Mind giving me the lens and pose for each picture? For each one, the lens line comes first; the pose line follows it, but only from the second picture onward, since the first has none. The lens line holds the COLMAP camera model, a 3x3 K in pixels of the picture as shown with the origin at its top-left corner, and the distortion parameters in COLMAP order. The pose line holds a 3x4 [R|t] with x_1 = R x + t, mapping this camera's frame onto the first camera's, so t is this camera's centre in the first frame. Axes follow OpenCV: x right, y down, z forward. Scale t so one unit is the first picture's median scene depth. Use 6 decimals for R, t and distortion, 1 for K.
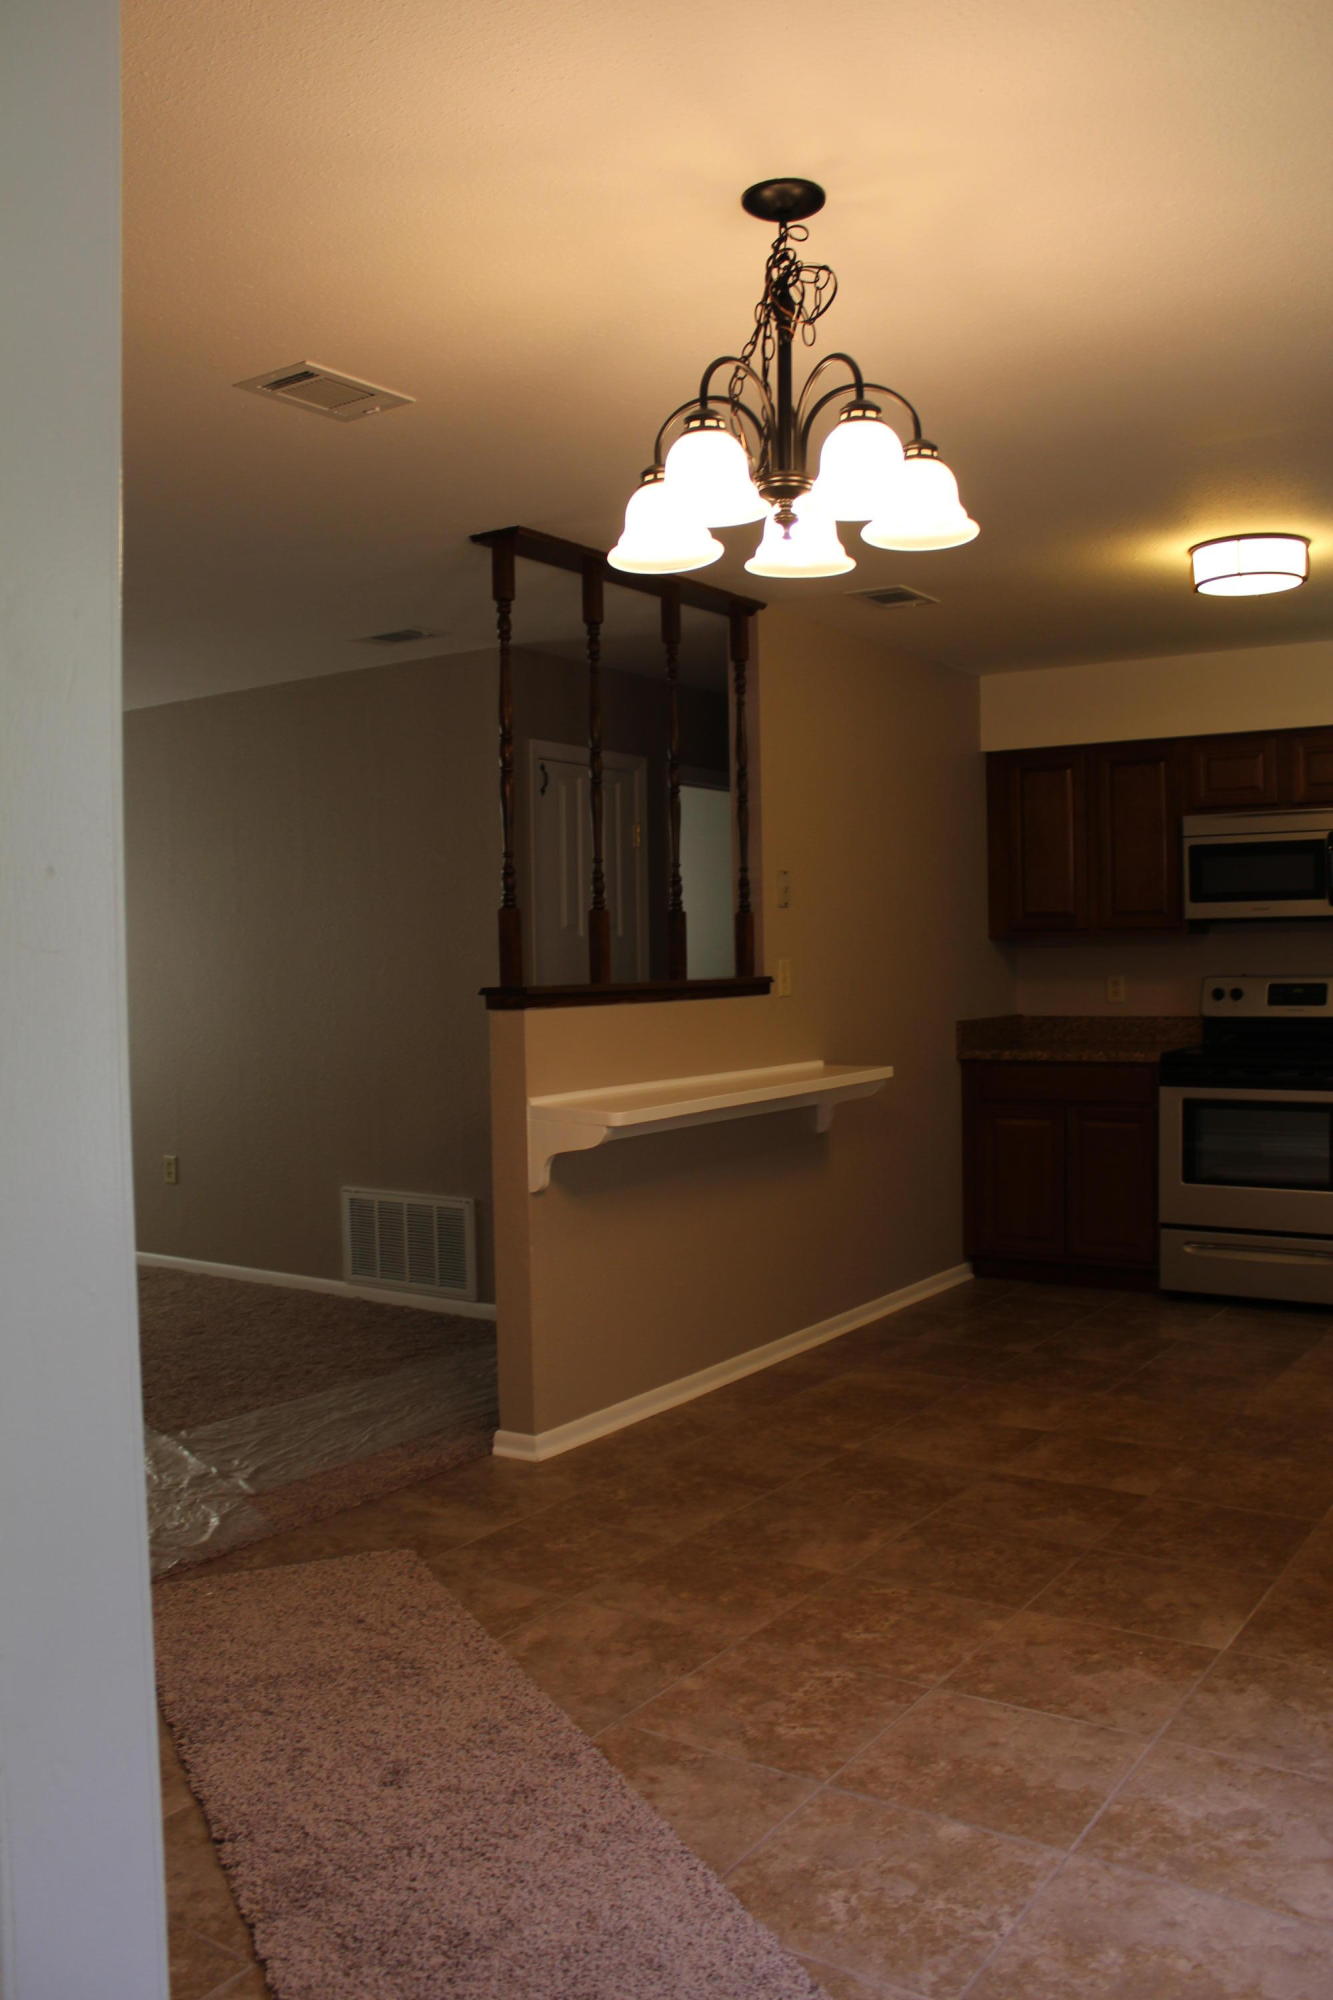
lens RADIAL K [[1662.5, 0, 666.5], [0, 1662.5, 1000.0], [0, 0, 1]] dist [-0.169543, 0.146930]
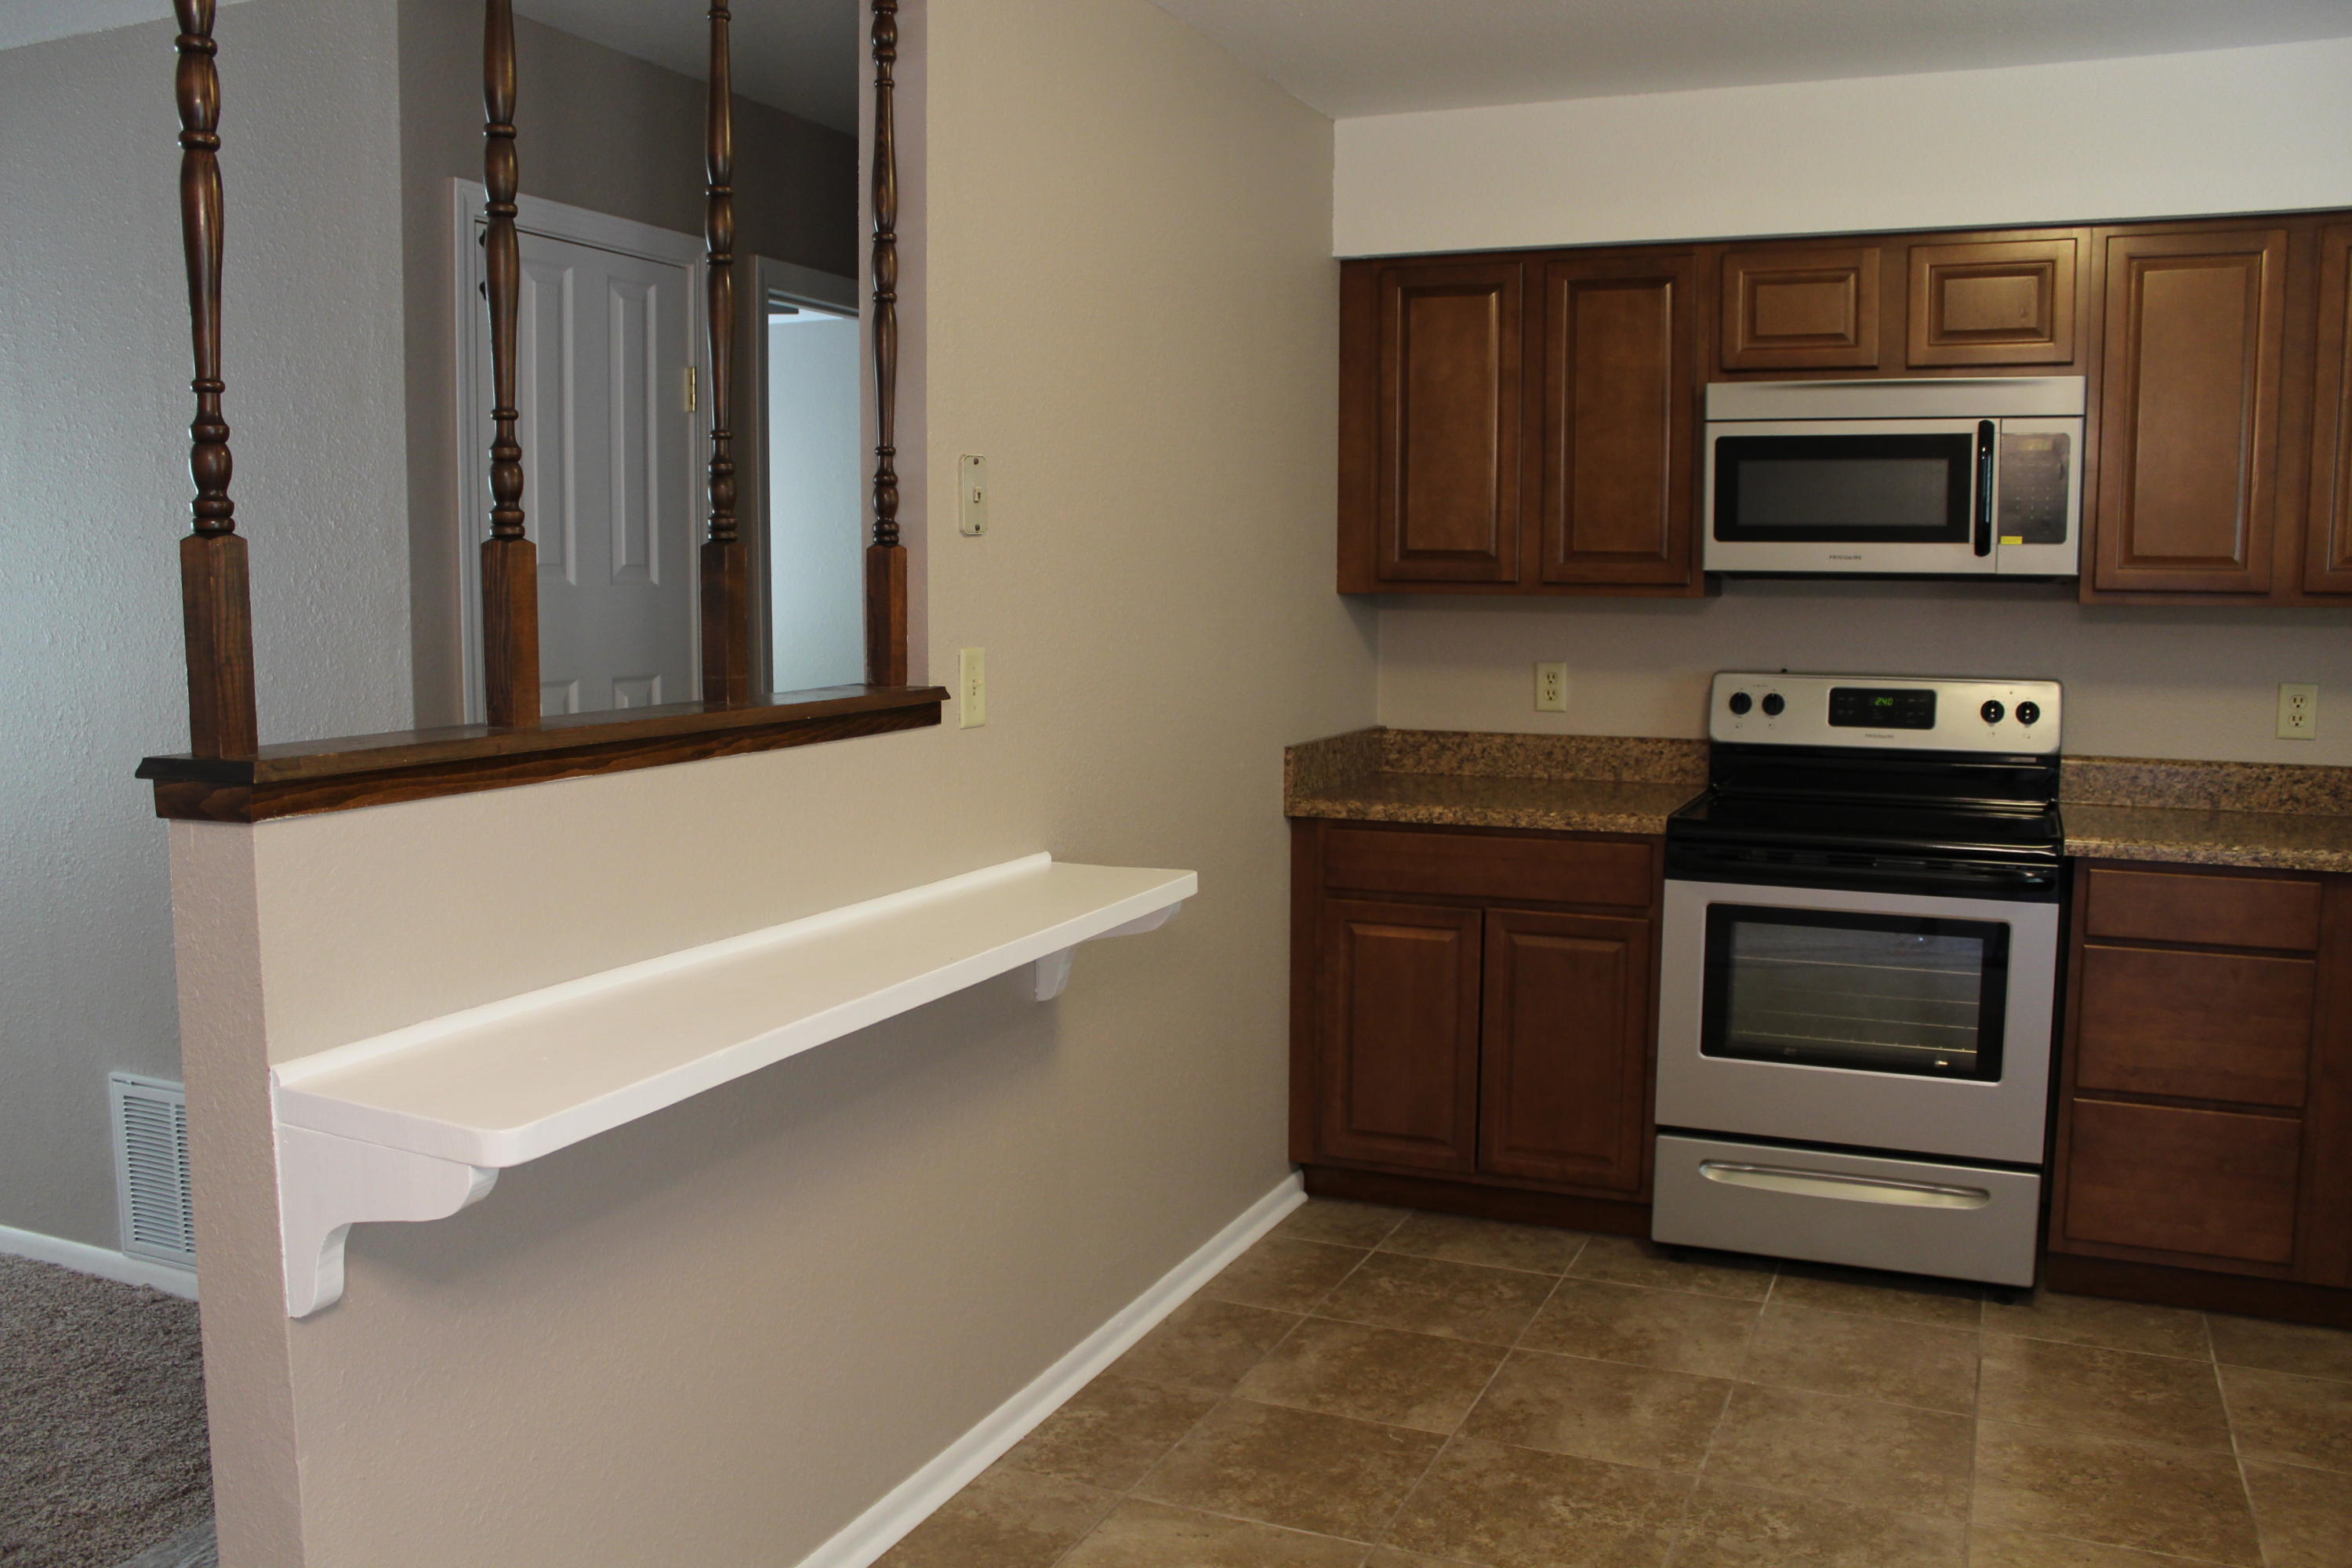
lens RADIAL K [[1955.1, 0, 1176.0], [0, 1955.1, 784.0], [0, 0, 1]] dist [-0.169543, 0.146930]
pose [[0.983816, -0.000470, 0.179179, 0.025753], [-0.013363, 0.997019, 0.075988, -0.025548], [-0.178681, -0.077153, 0.980878, 0.399985]]
